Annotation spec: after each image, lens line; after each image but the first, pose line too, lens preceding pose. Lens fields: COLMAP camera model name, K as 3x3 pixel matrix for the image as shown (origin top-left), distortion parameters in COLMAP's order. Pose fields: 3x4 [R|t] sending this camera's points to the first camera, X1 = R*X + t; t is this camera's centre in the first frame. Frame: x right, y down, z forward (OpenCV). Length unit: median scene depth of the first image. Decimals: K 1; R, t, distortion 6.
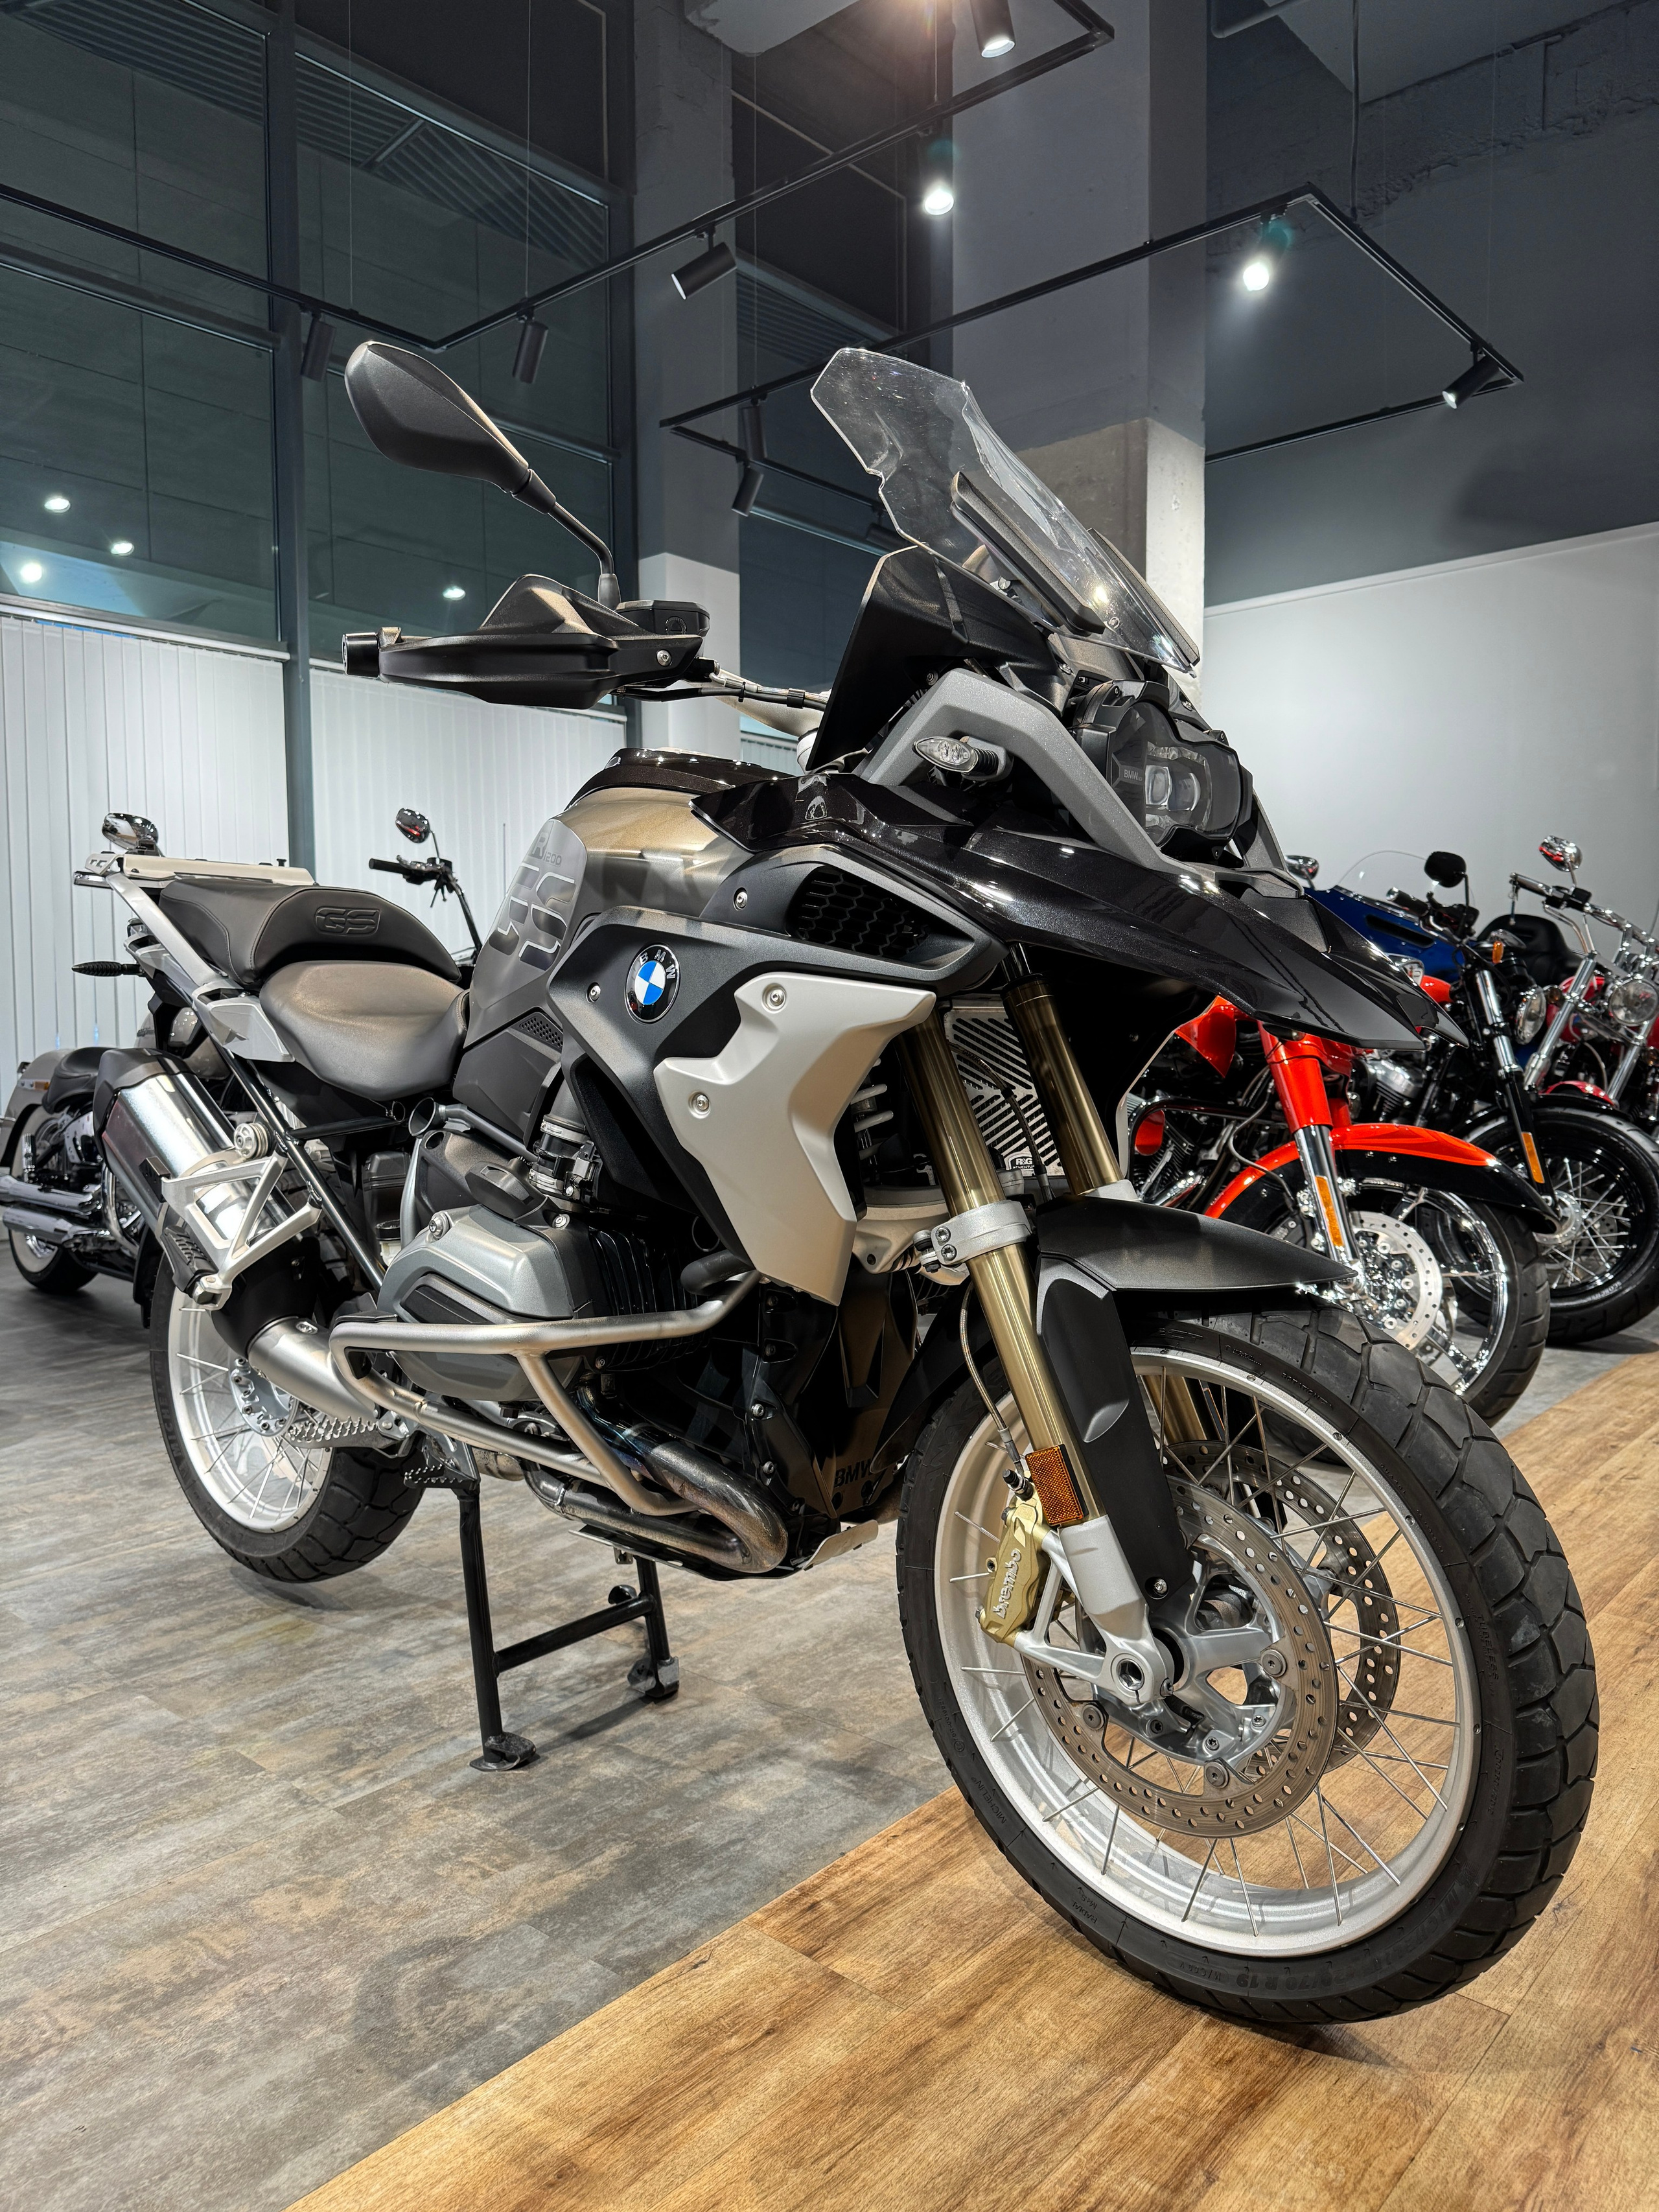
lens RADIAL K [[1587.7, 0, 862.4], [0, 1587.7, 1047.9], [0, 0, 1]] dist [-0.001315, -0.021255]
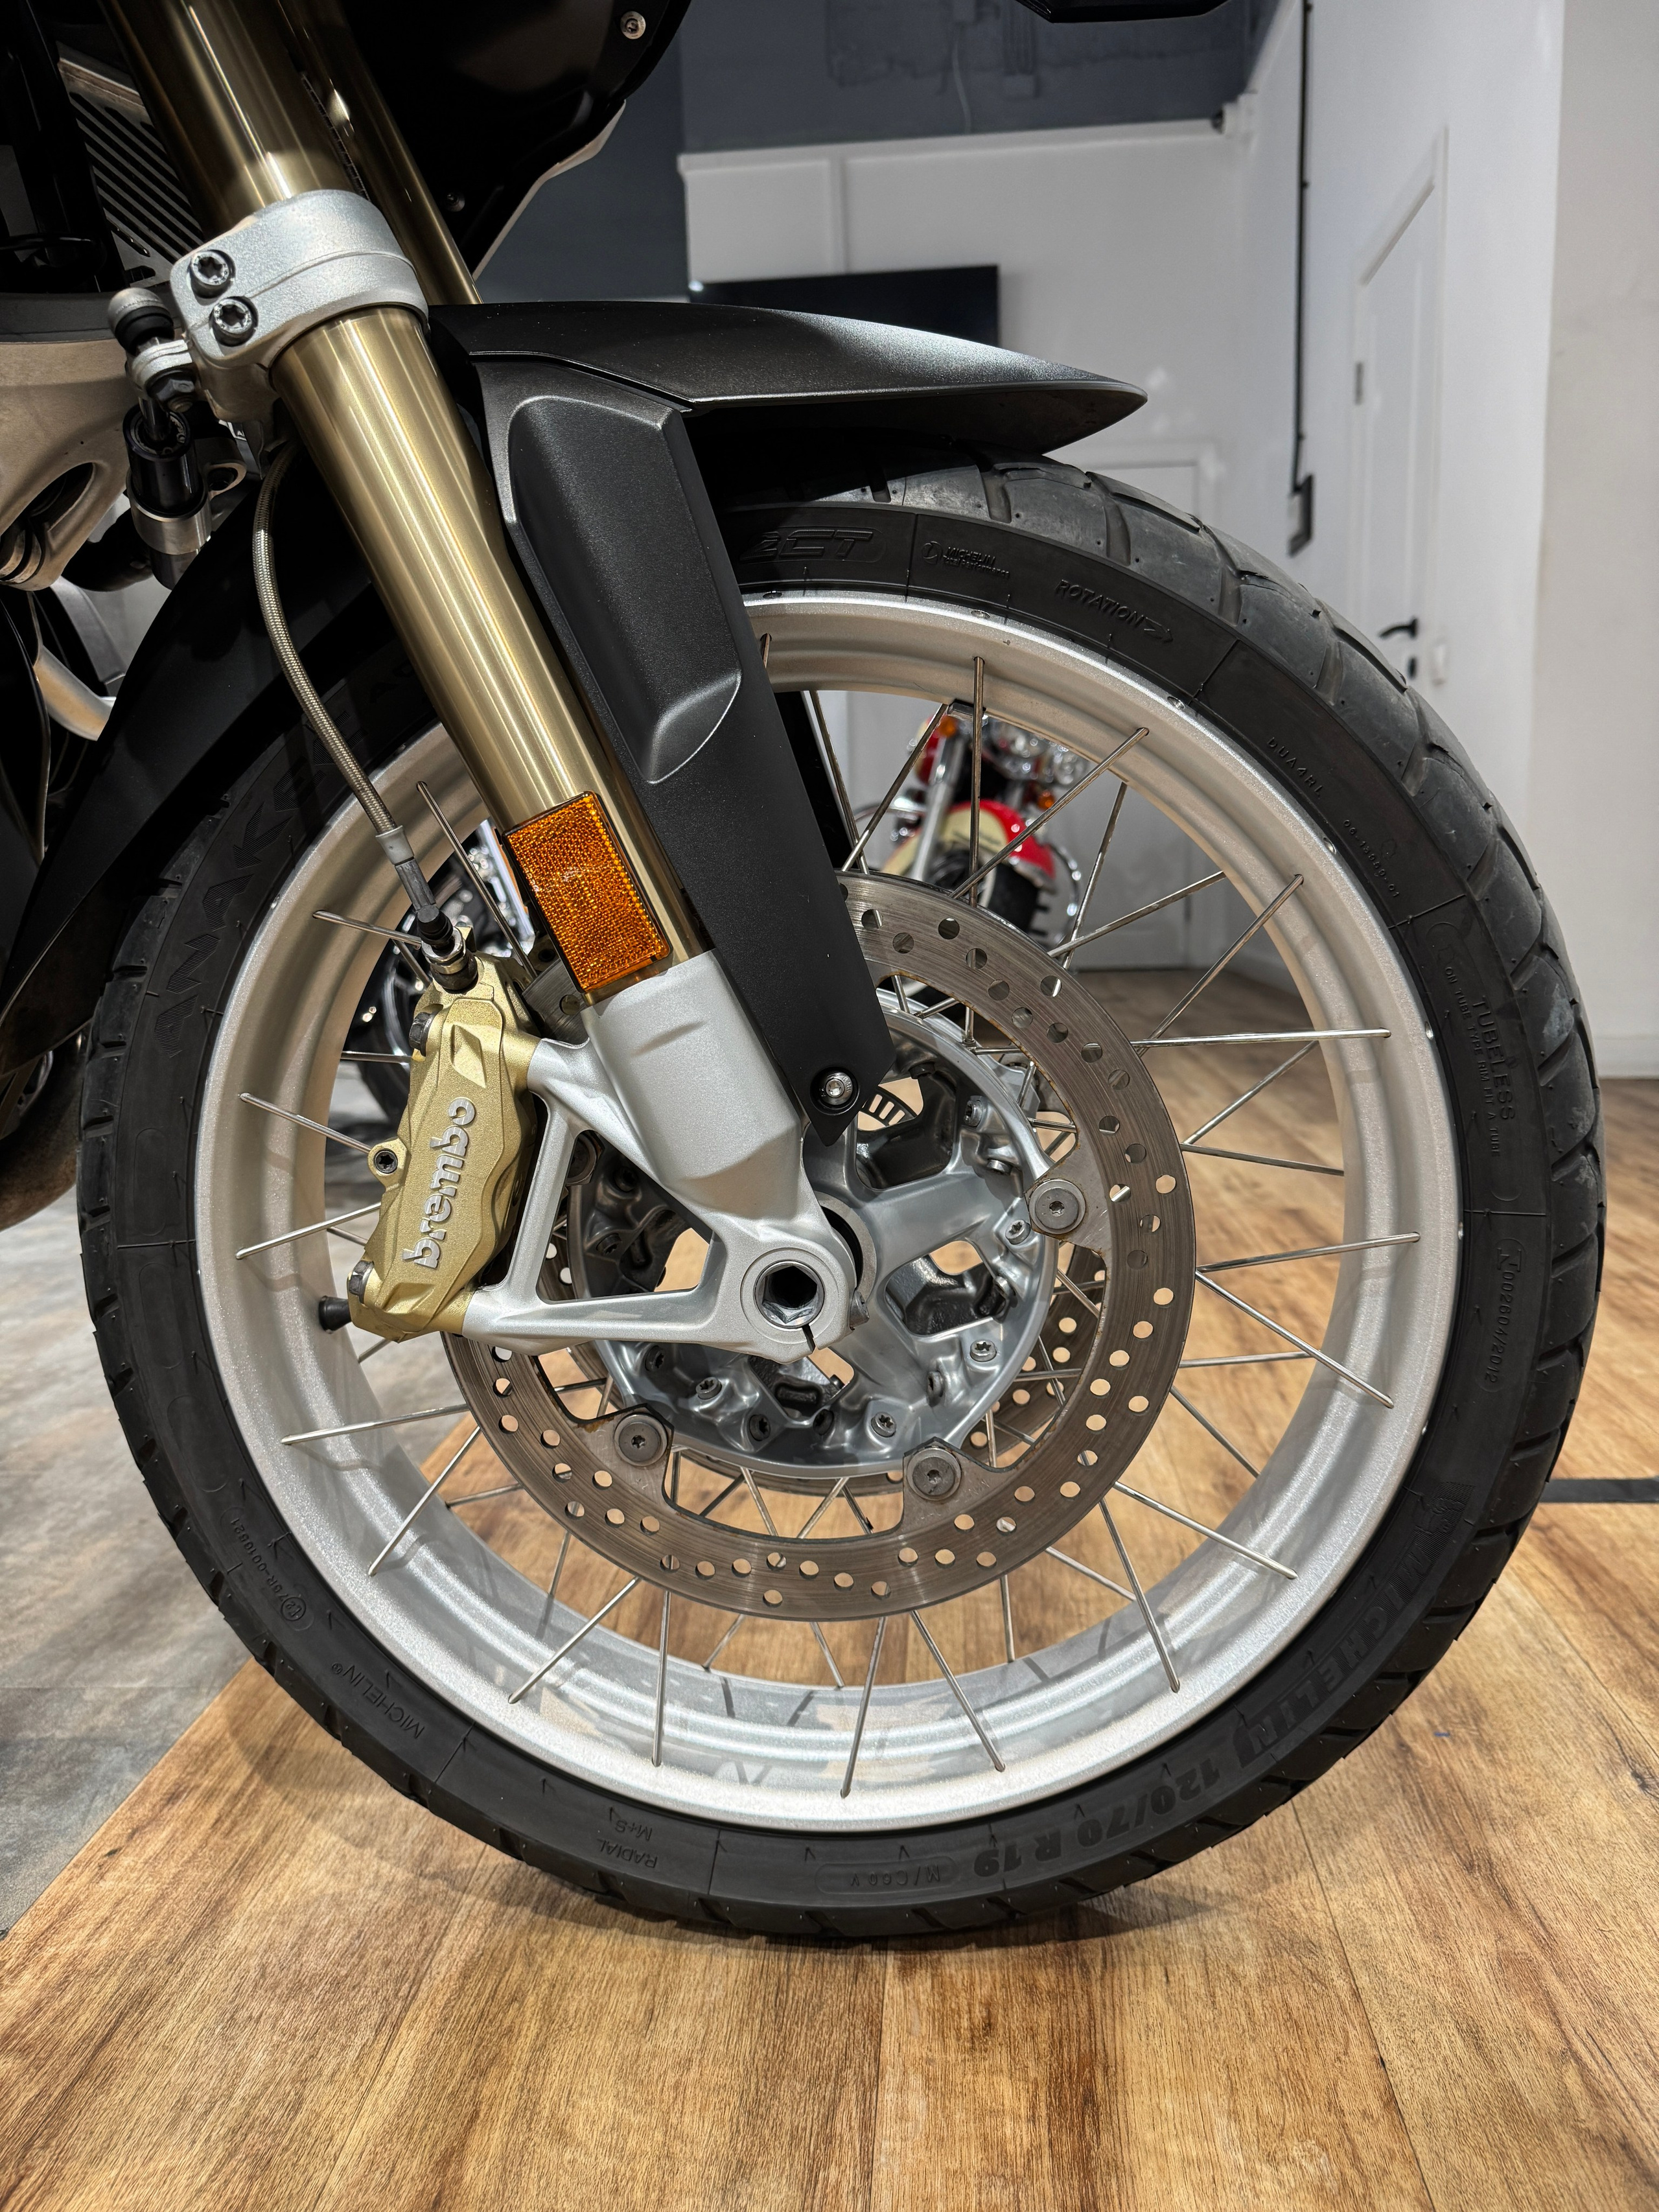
lens RADIAL K [[1546.2, 0, 830.1], [0, 1546.2, 1070.9], [0, 0, 1]] dist [0.120939, -0.158601]
pose [[0.815306, -0.105226, 0.569389, -0.050179], [0.051212, 0.992600, 0.110107, 0.228684], [-0.576761, -0.060611, 0.814661, 0.515815]]
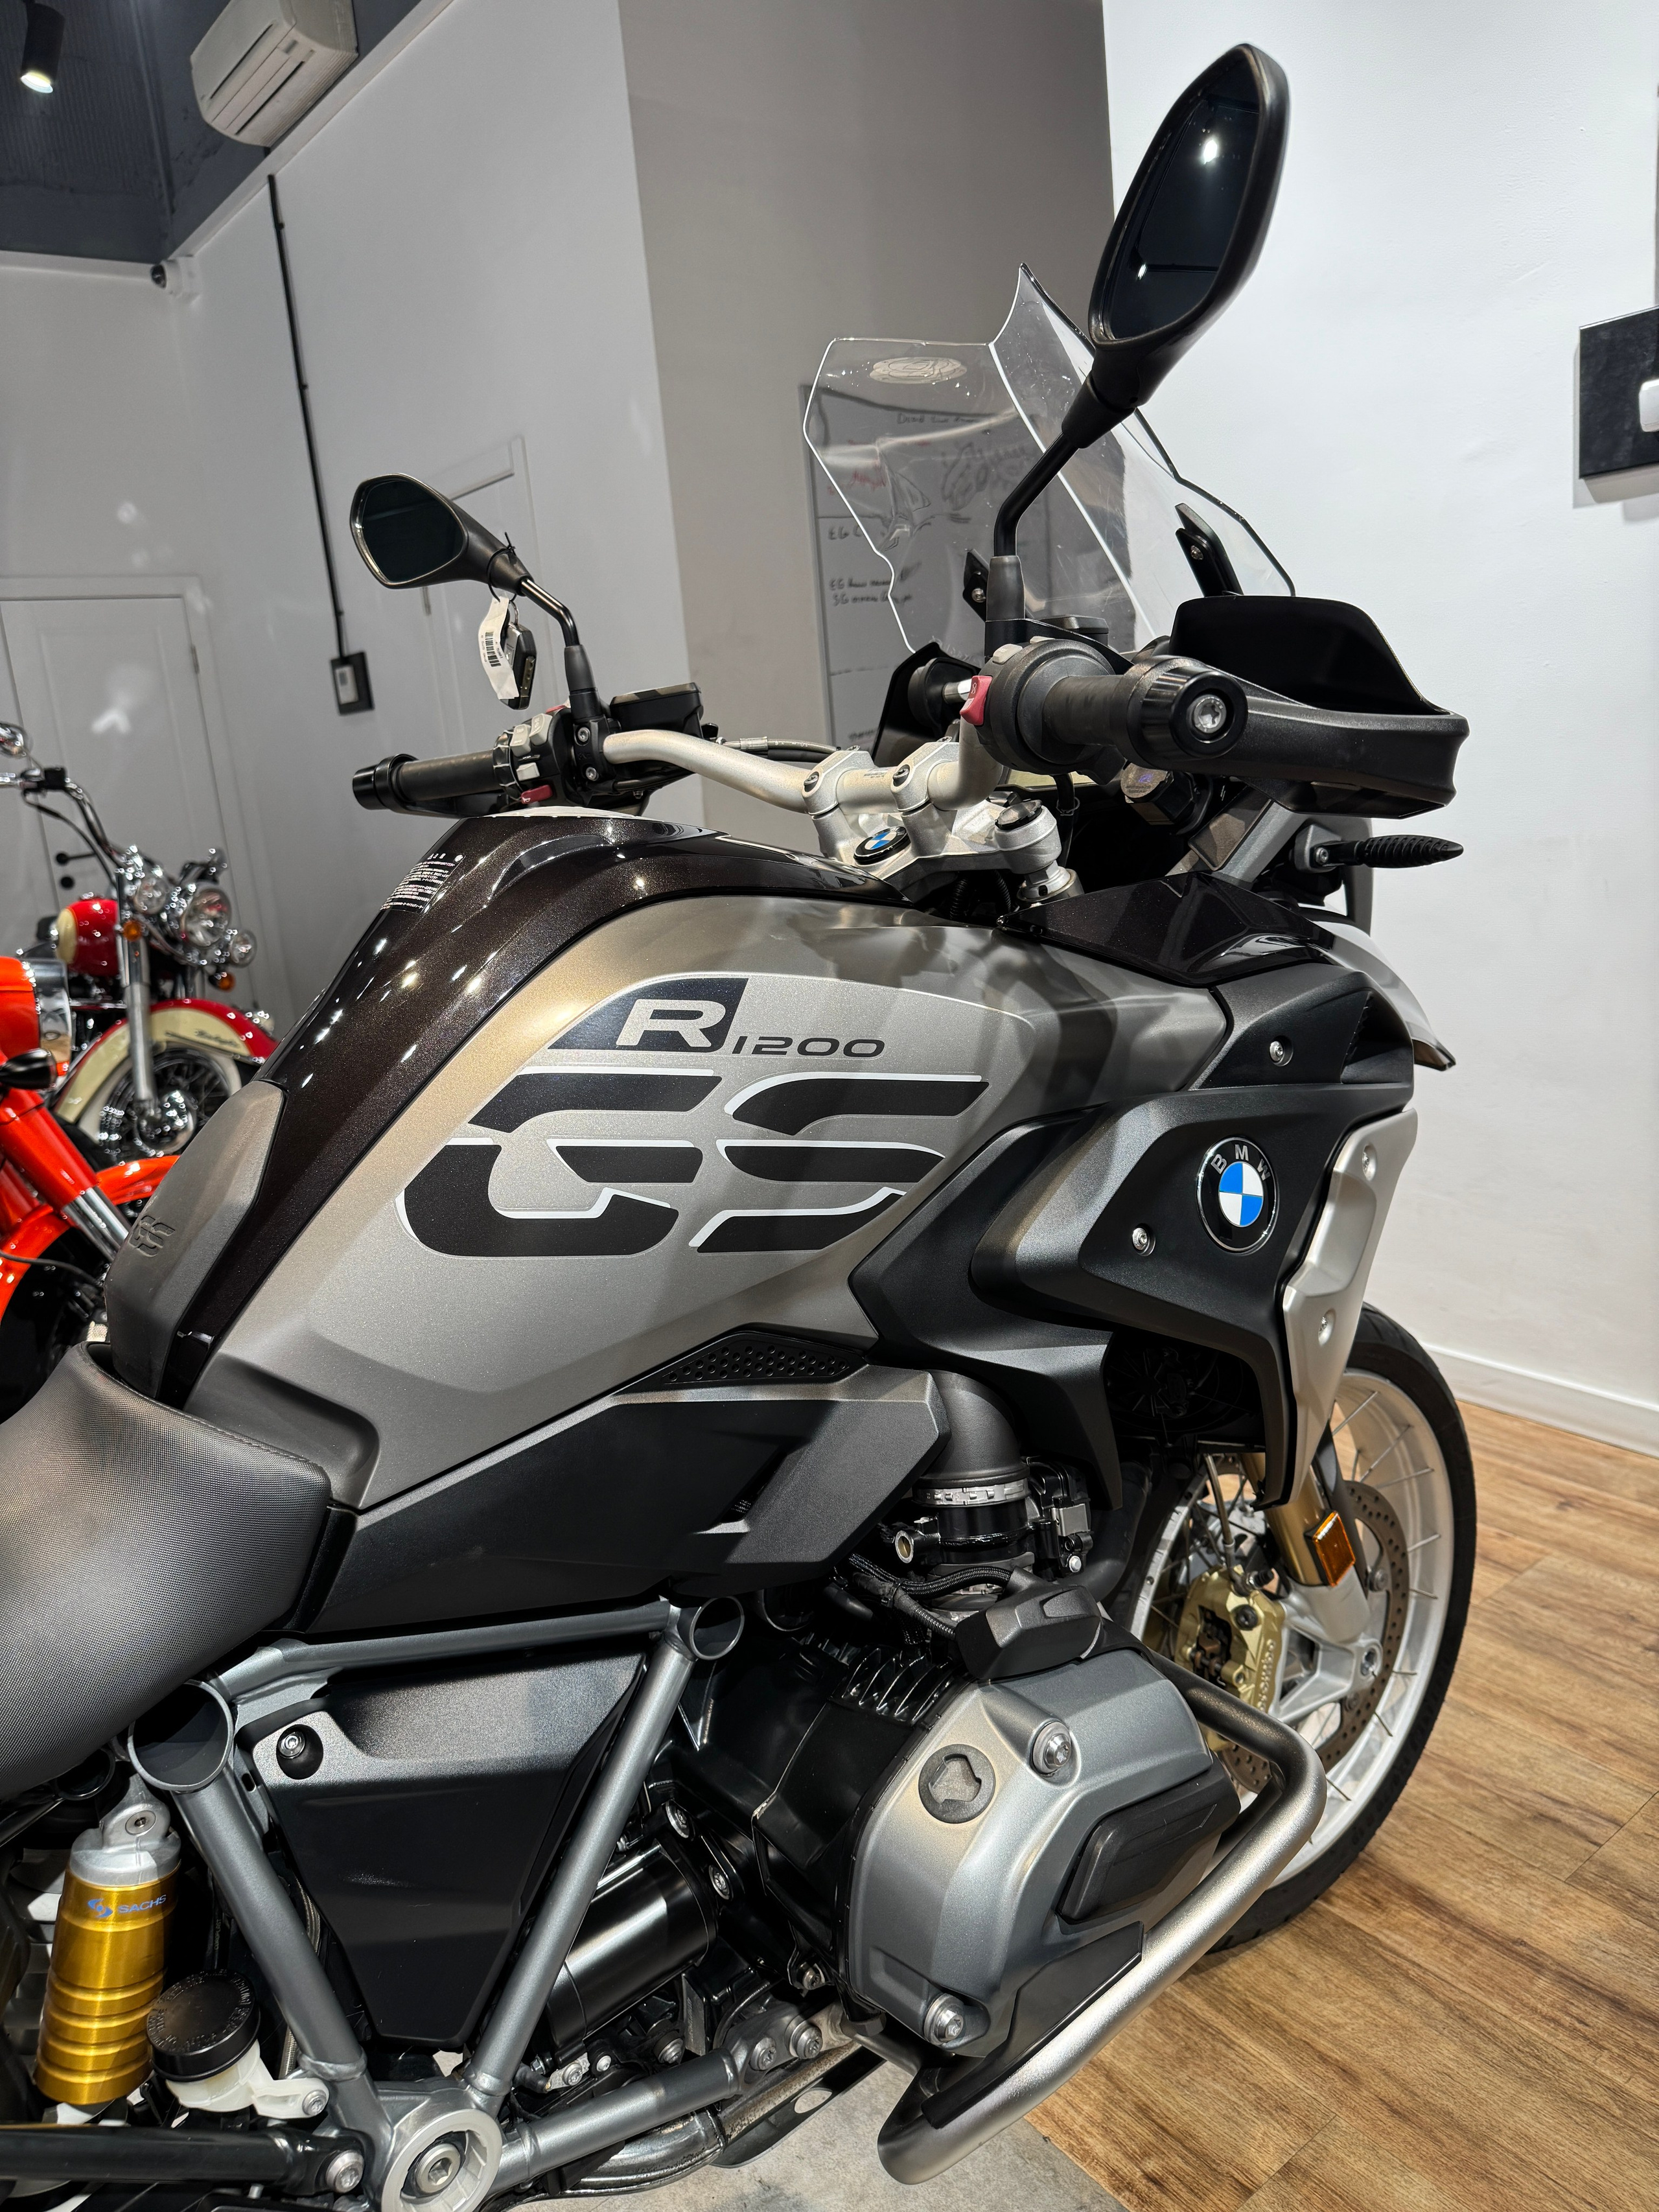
lens RADIAL K [[1565.7, 0, 823.0], [0, 1565.7, 1110.3], [0, 0, 1]] dist [0.093588, -0.118214]
pose [[0.202698, -0.243390, 0.948512, -0.703964], [0.127677, 0.966919, 0.220829, -0.217886], [-0.970882, 0.076342, 0.227068, 0.883962]]
